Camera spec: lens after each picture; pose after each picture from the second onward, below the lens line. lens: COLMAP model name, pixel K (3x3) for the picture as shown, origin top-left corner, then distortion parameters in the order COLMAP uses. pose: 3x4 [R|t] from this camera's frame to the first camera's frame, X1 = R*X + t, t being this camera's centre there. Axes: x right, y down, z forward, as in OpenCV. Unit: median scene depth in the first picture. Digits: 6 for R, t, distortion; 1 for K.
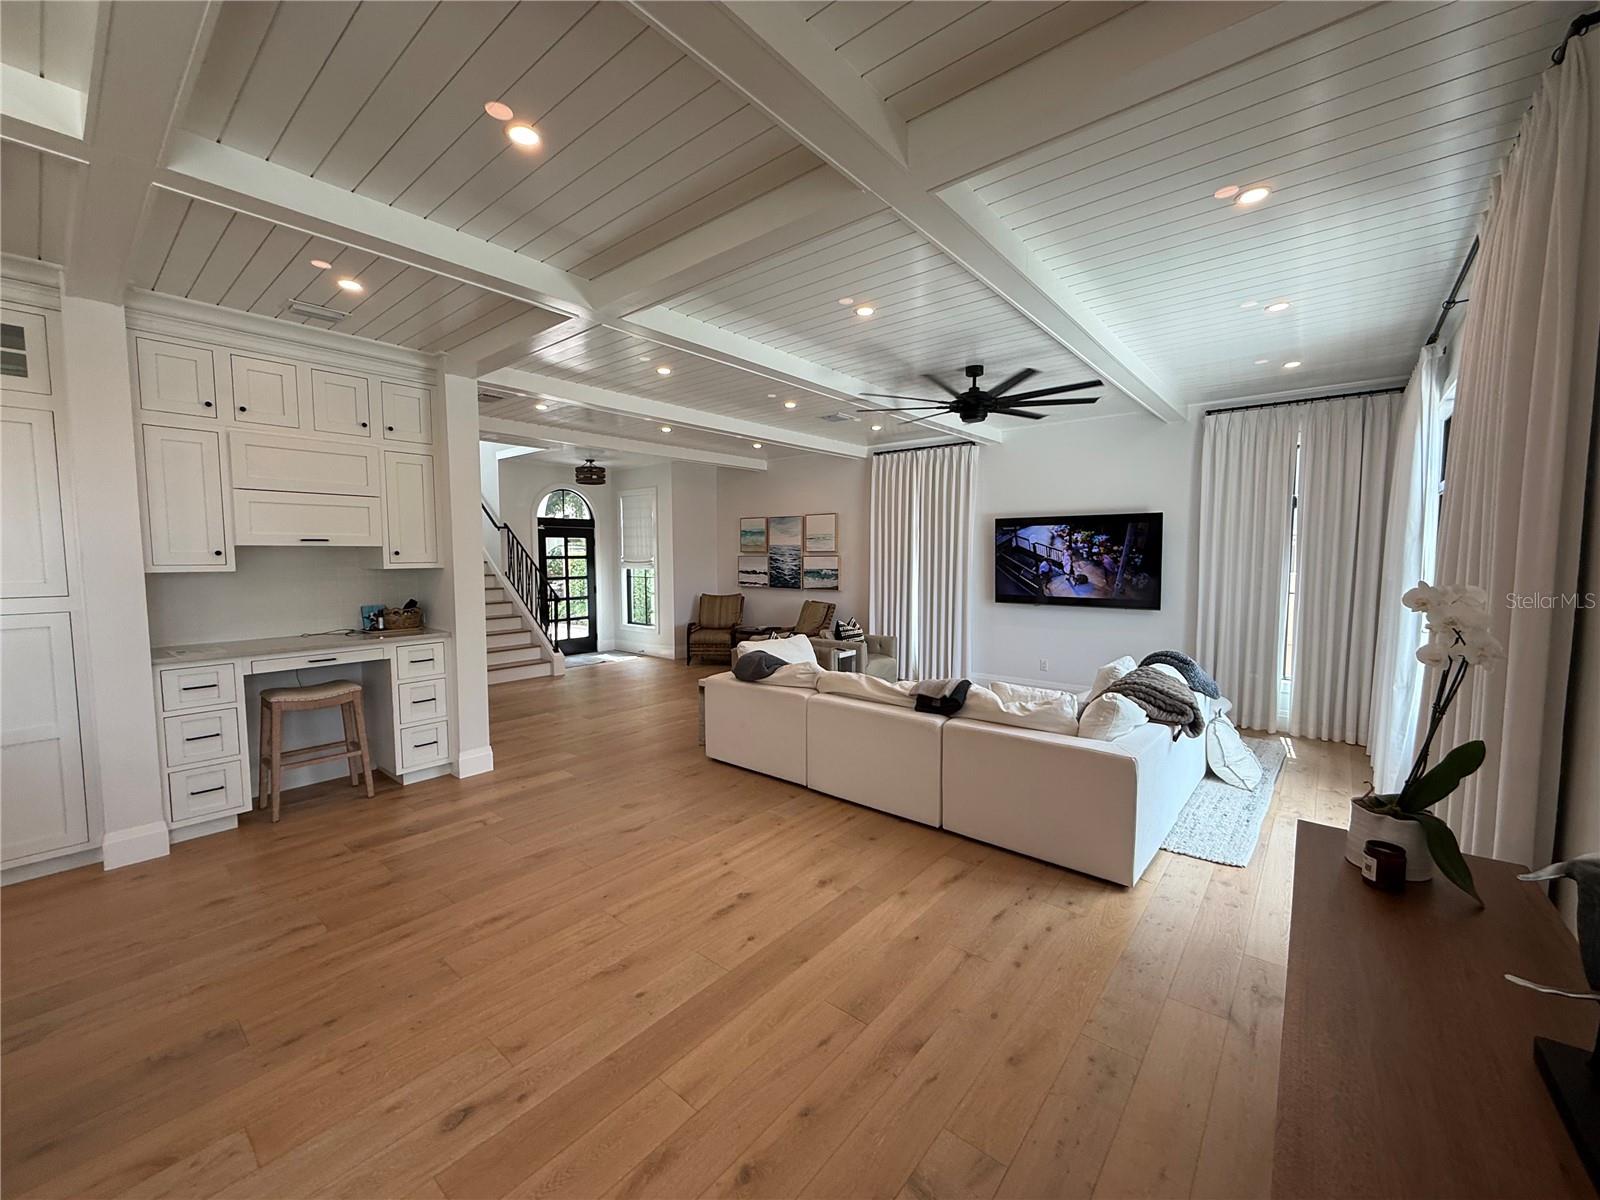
lens RADIAL K [[634.9, 0, 796.2], [0, 634.9, 599.8], [0, 0, 1]] dist [0.000367, 0.000231]
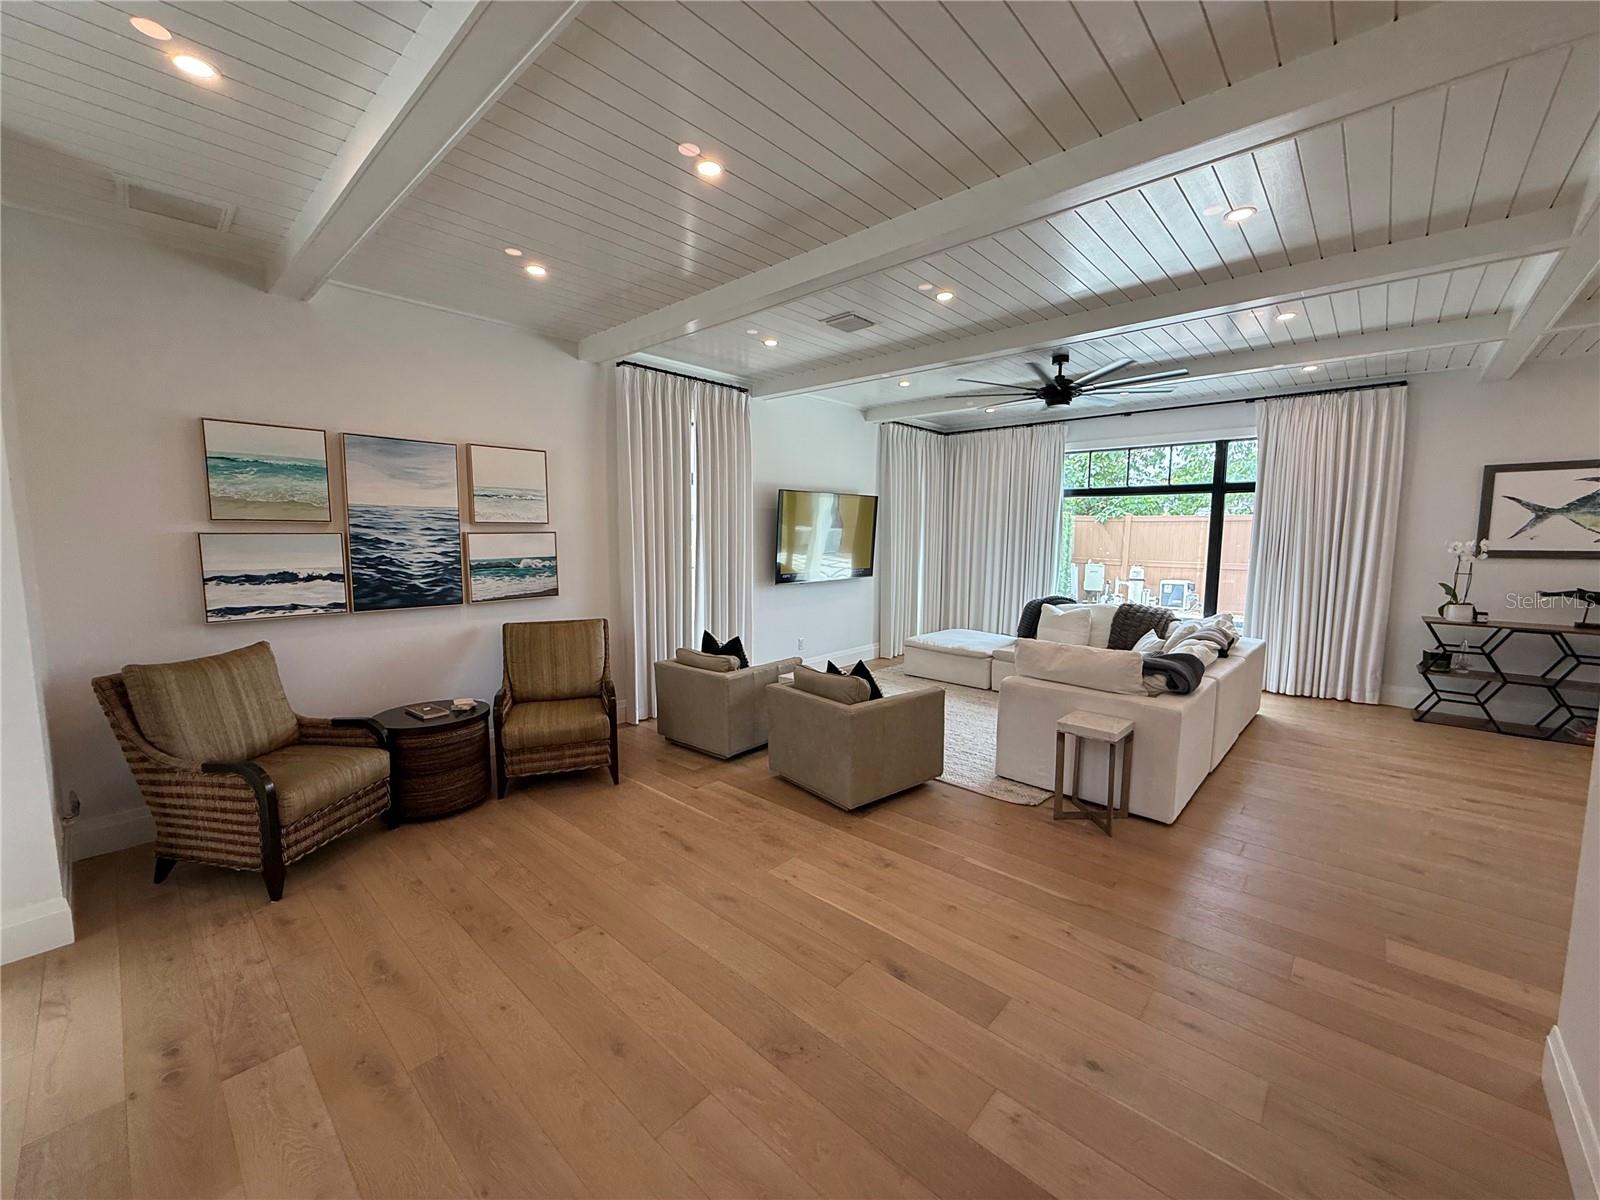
lens RADIAL K [[634.9, 0, 793.7], [0, 634.9, 599.3], [0, 0, 1]] dist [0.000367, 0.000231]
pose [[0.044780, -0.106509, 0.993303, -0.533080], [0.068823, 0.992267, 0.103295, -0.061820], [-0.996623, 0.063736, 0.051764, 0.886776]]
